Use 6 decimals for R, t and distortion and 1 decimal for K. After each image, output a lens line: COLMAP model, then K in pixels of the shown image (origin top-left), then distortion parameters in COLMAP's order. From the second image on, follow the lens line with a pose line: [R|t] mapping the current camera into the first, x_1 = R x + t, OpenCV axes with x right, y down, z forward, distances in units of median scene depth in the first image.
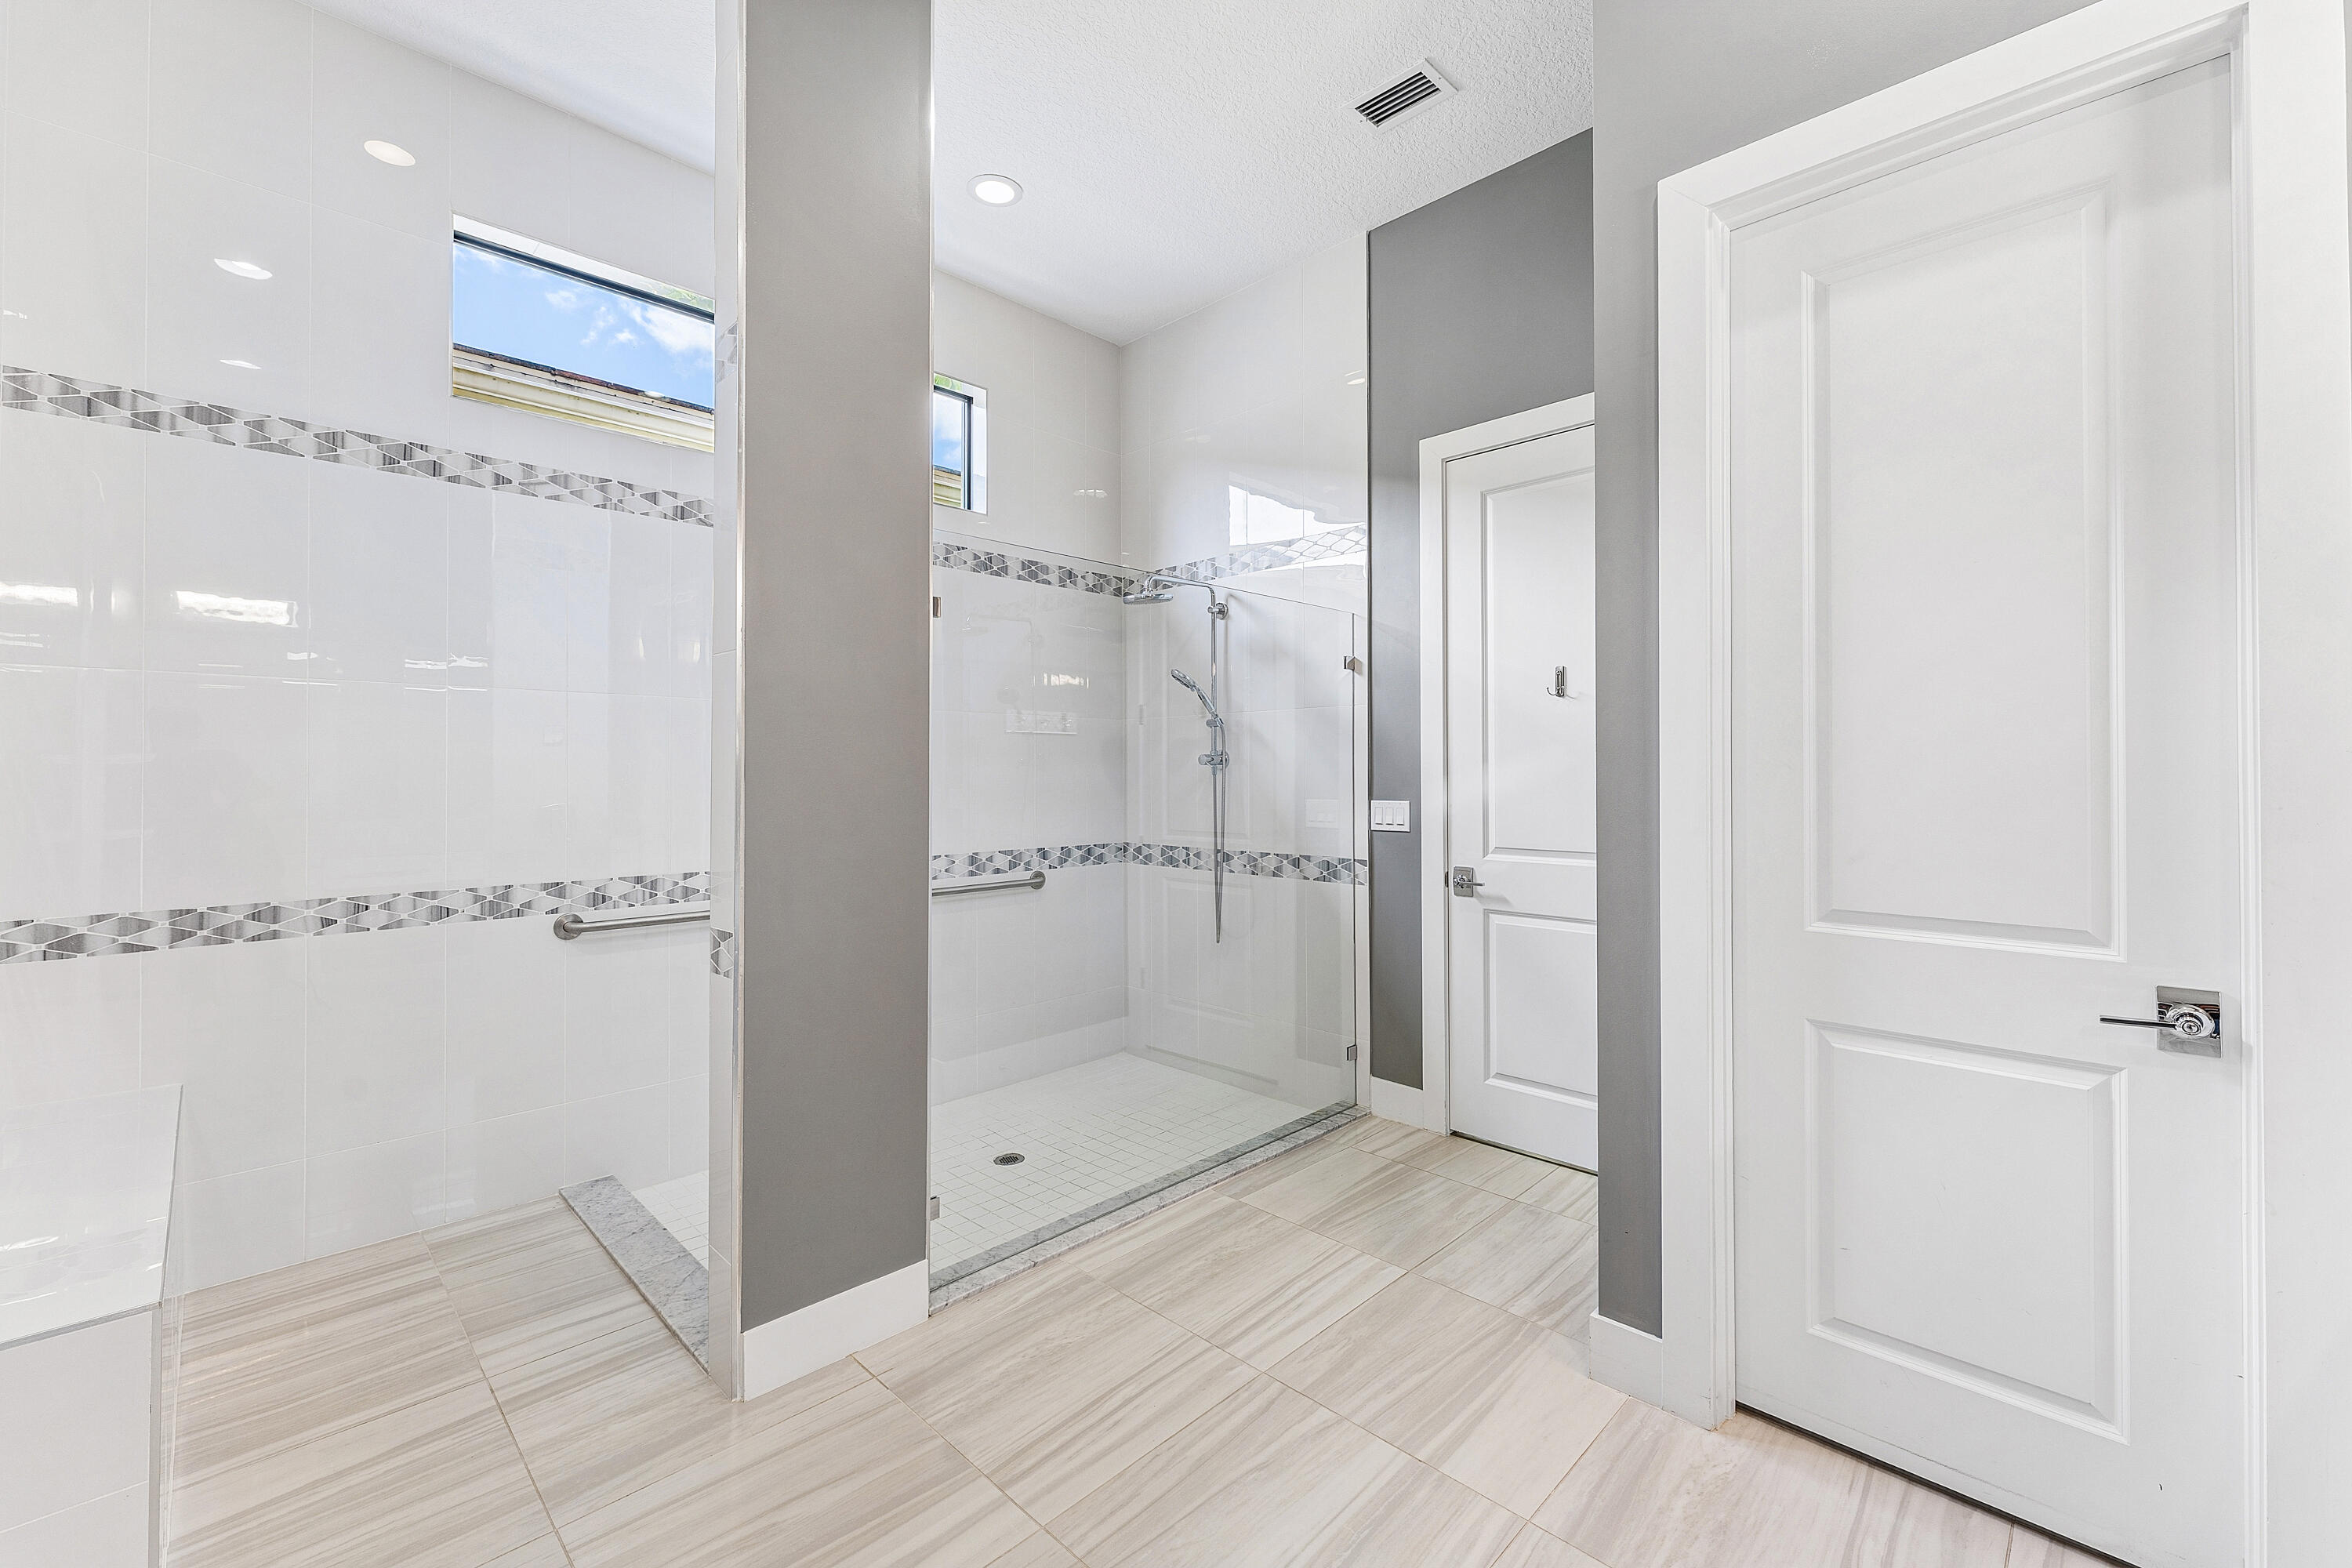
lens RADIAL K [[965.5, 0, 1175.1], [0, 965.5, 768.0], [0, 0, 1]] dist [0.004505, -0.001123]
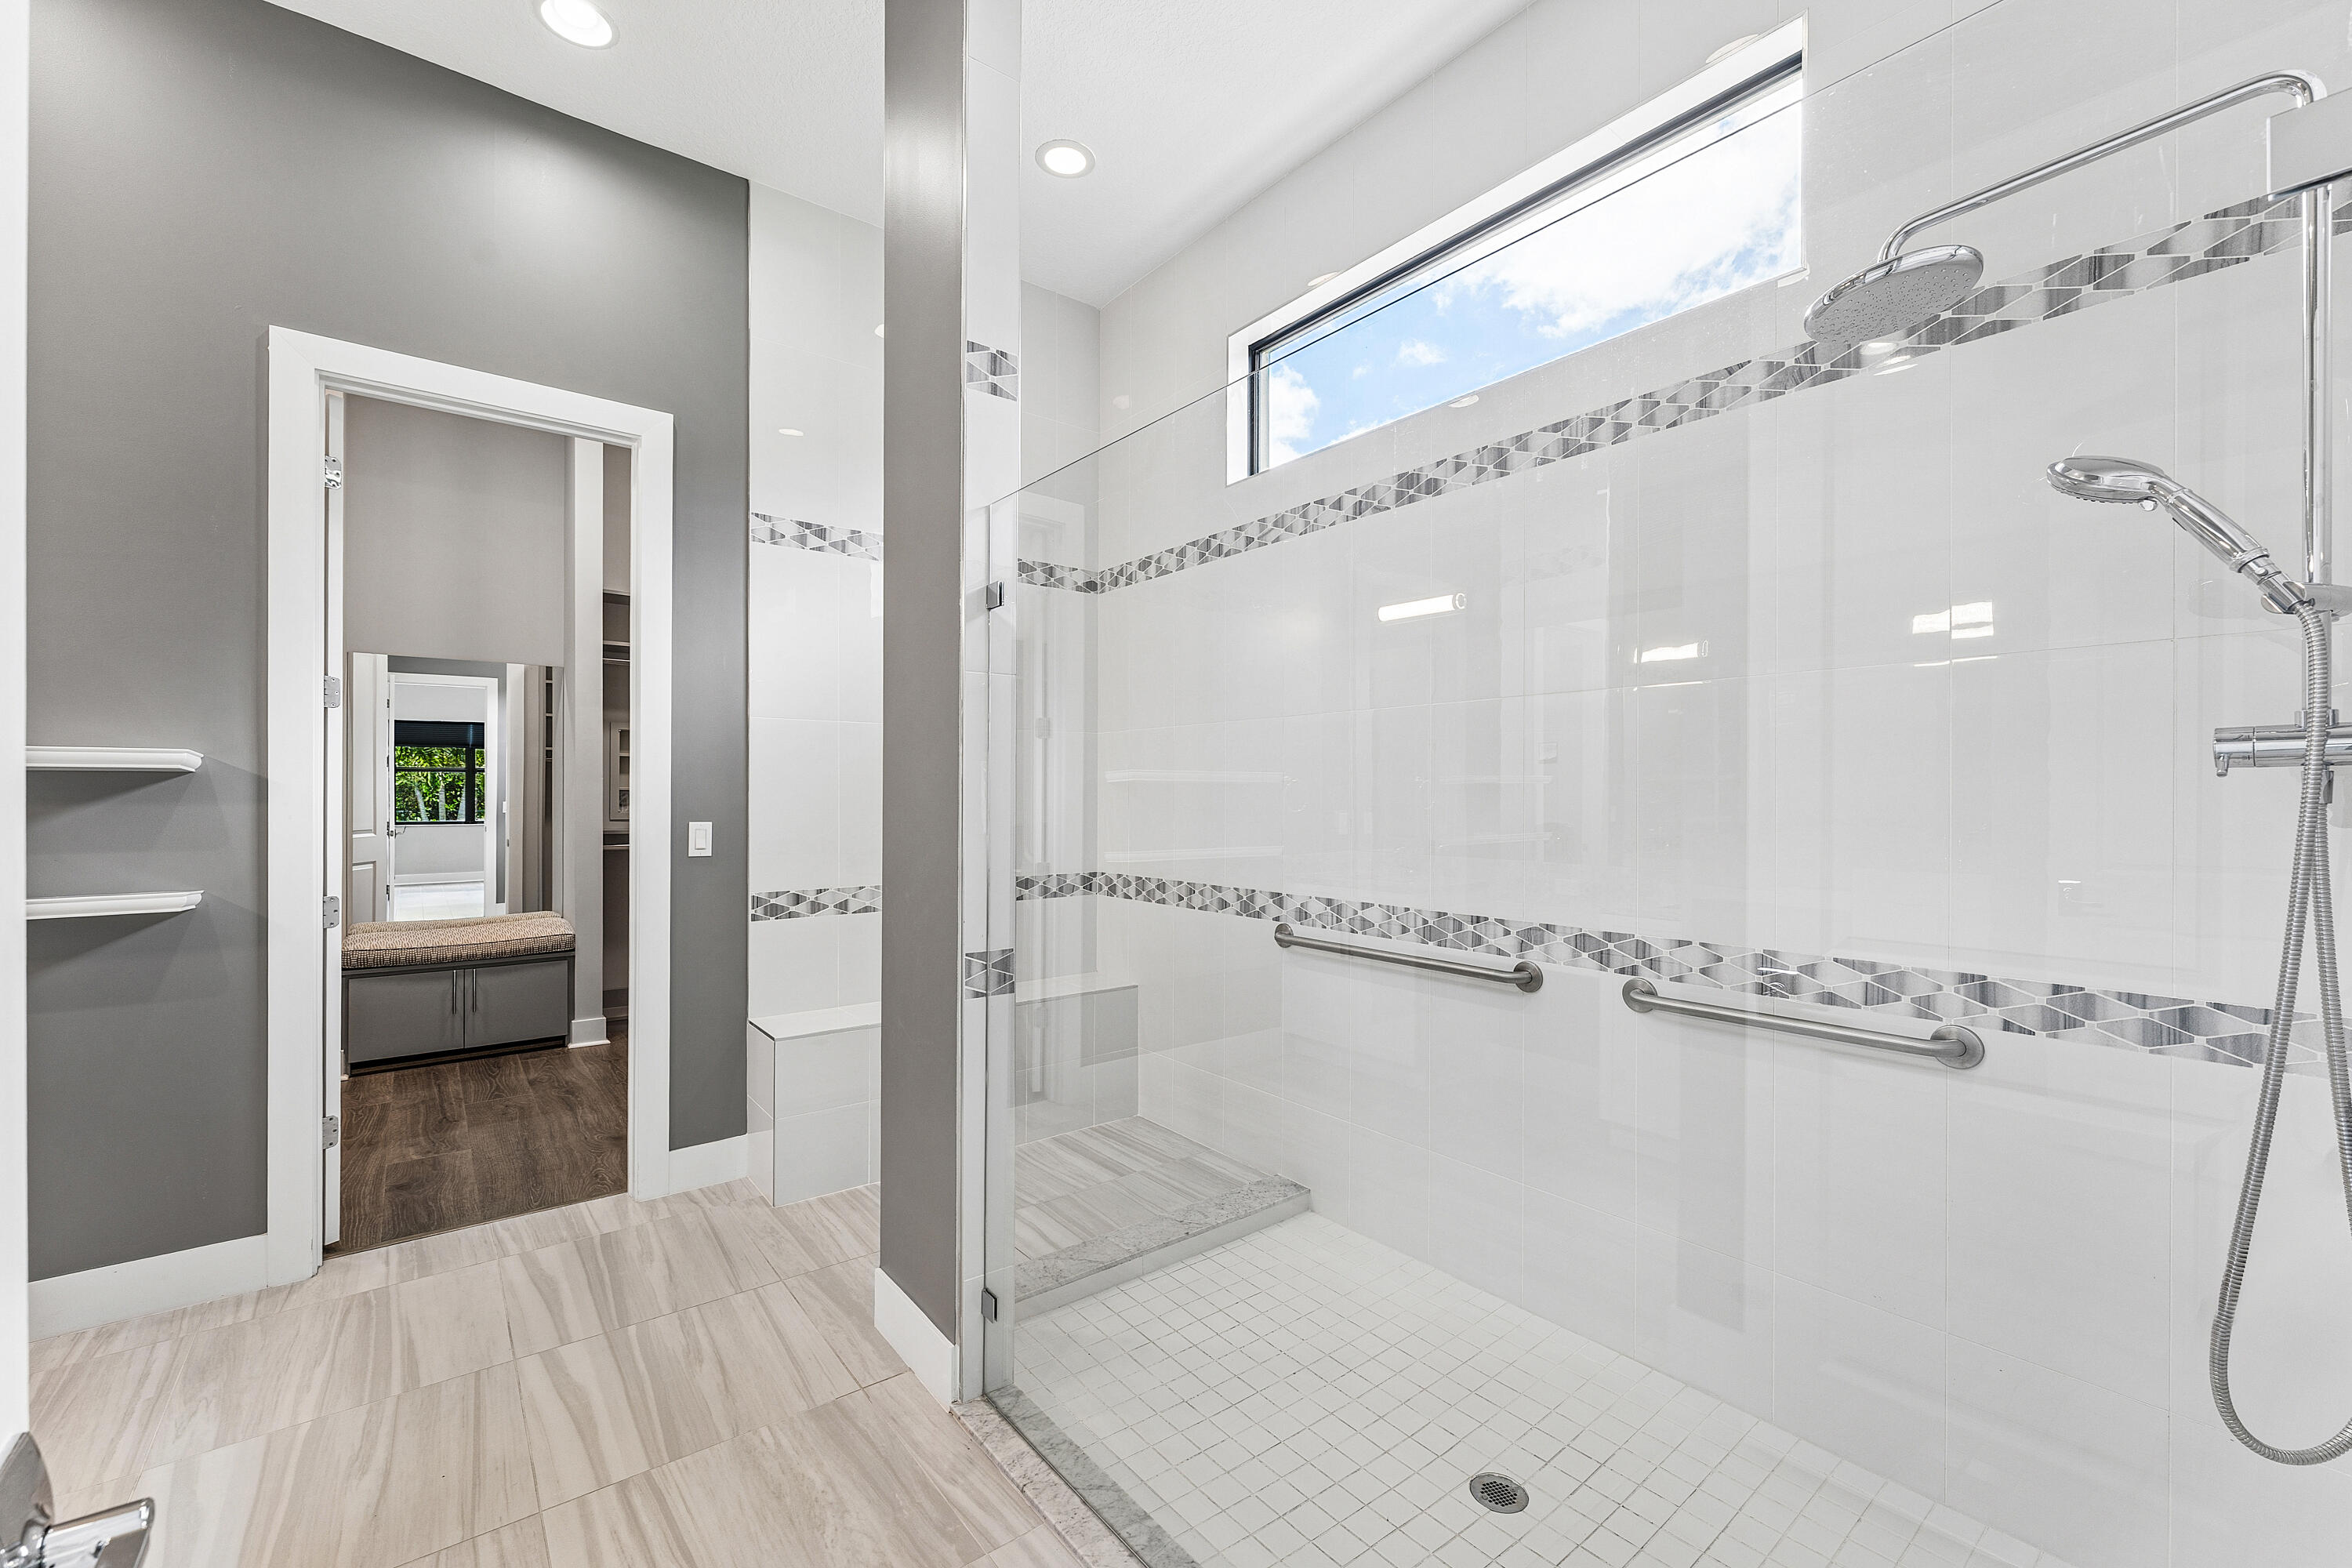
lens RADIAL K [[965.5, 0, 1167.1], [0, 965.5, 798.4], [0, 0, 1]] dist [0.004505, -0.001123]
pose [[-0.121326, 0.003756, -0.992606, 0.455436], [-0.000950, 0.999992, 0.003900, 0.007772], [0.992612, 0.001416, -0.121321, 1.008546]]
